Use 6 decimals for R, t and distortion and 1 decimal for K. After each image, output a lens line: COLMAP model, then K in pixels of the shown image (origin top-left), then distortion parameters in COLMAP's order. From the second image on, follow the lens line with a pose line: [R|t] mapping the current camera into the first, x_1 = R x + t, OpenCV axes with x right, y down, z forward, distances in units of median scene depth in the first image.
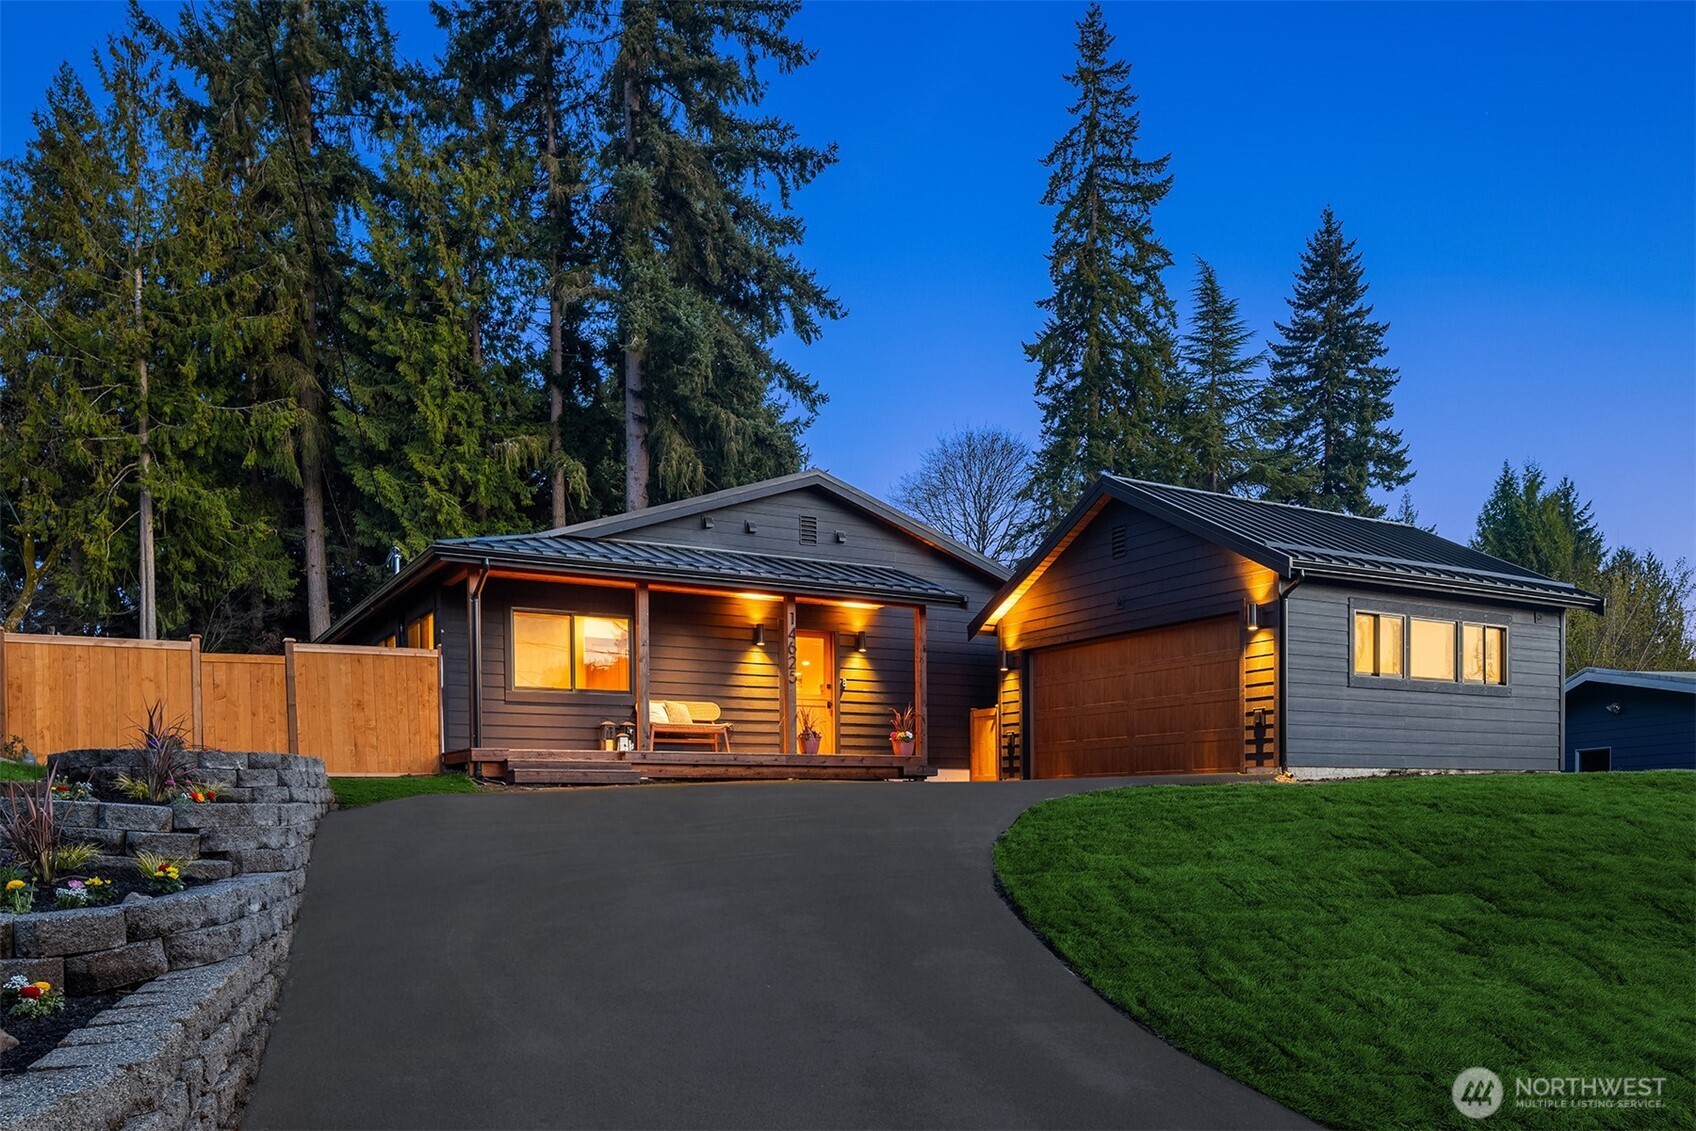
lens RADIAL K [[1311.9, 0, 906.2], [0, 1311.9, 603.9], [0, 0, 1]] dist [-0.006867, -0.005831]
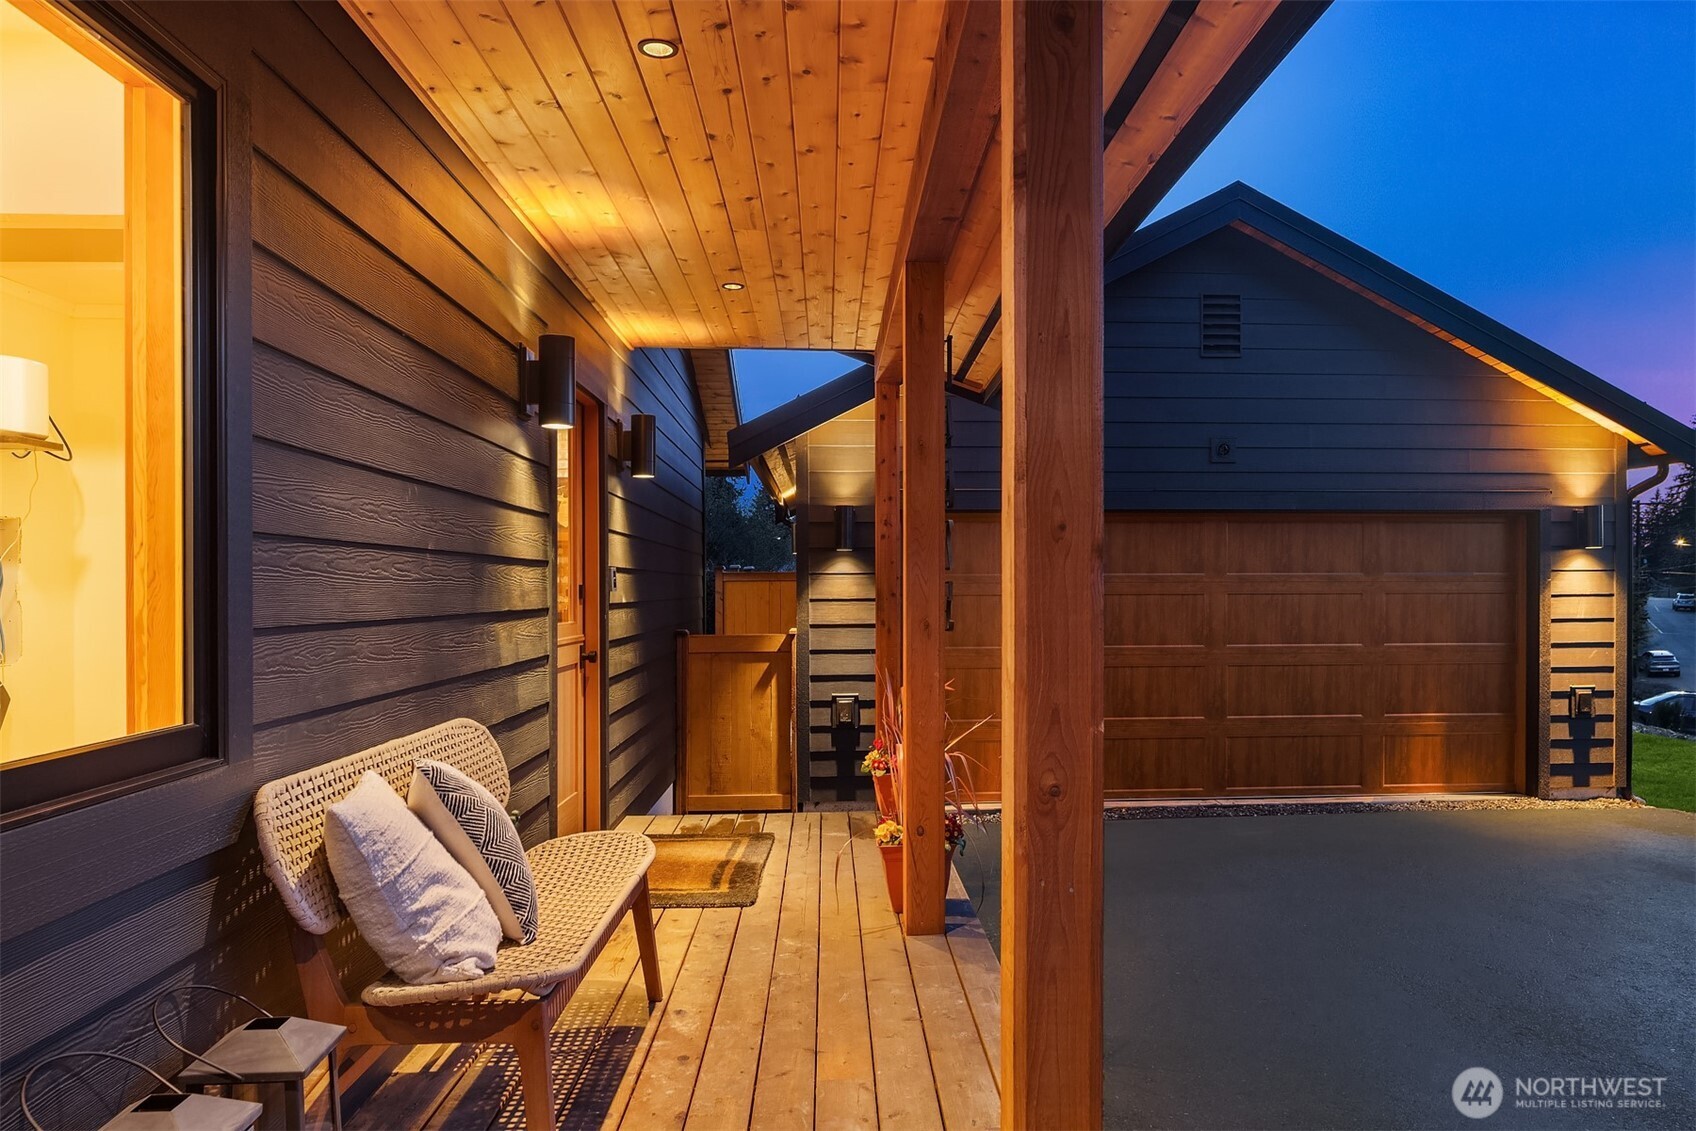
lens RADIAL K [[1137.6, 0, 848.0], [0, 1137.6, 565.5], [0, 0, 1]] dist [-0.007085, -0.002095]
pose [[0.471254, 0.002491, 0.881994, -0.136742], [-0.135711, 0.988292, 0.069721, 0.015544], [-0.871494, -0.152553, 0.466075, 0.450284]]
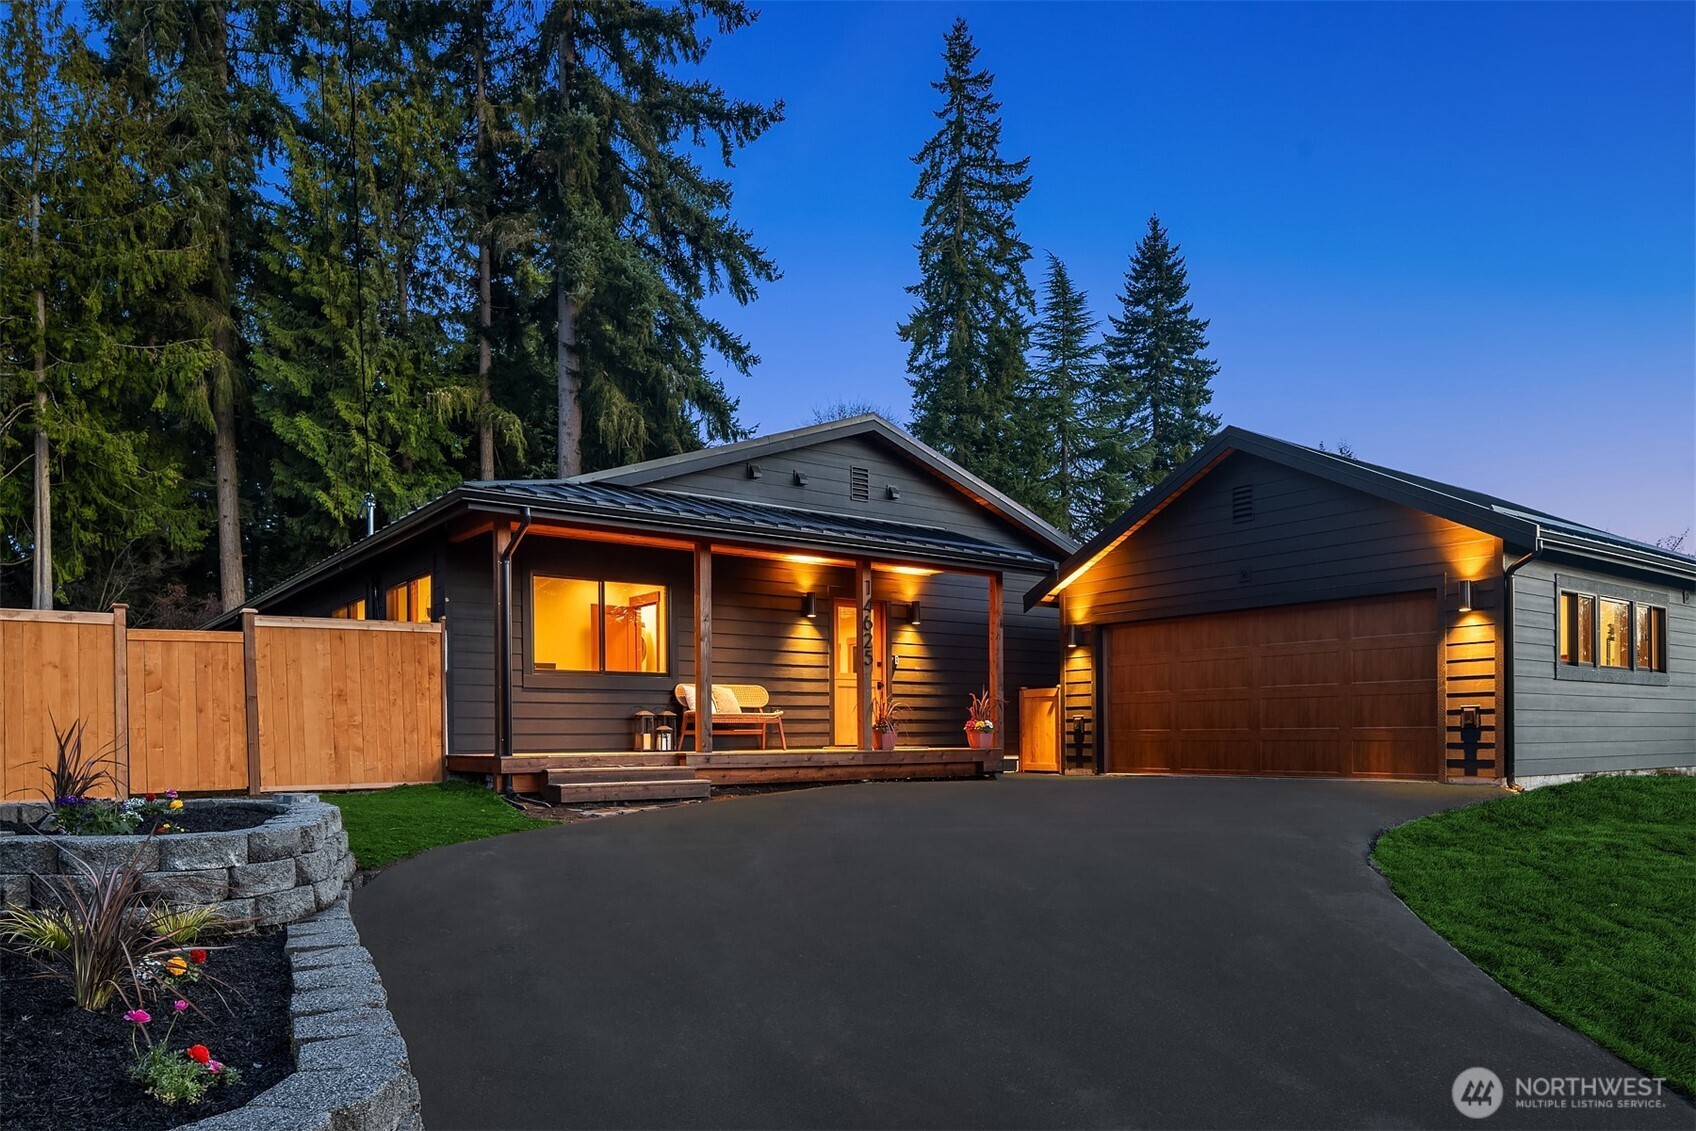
lens RADIAL K [[1137.6, 0, 848.0], [0, 1137.6, 565.5], [0, 0, 1]] dist [-0.007085, -0.002095]
pose [[0.995341, 0.014209, 0.095367, -0.082331], [-0.014596, 0.999888, 0.003361, -0.002608], [-0.095309, -0.004738, 0.995437, 0.136489]]
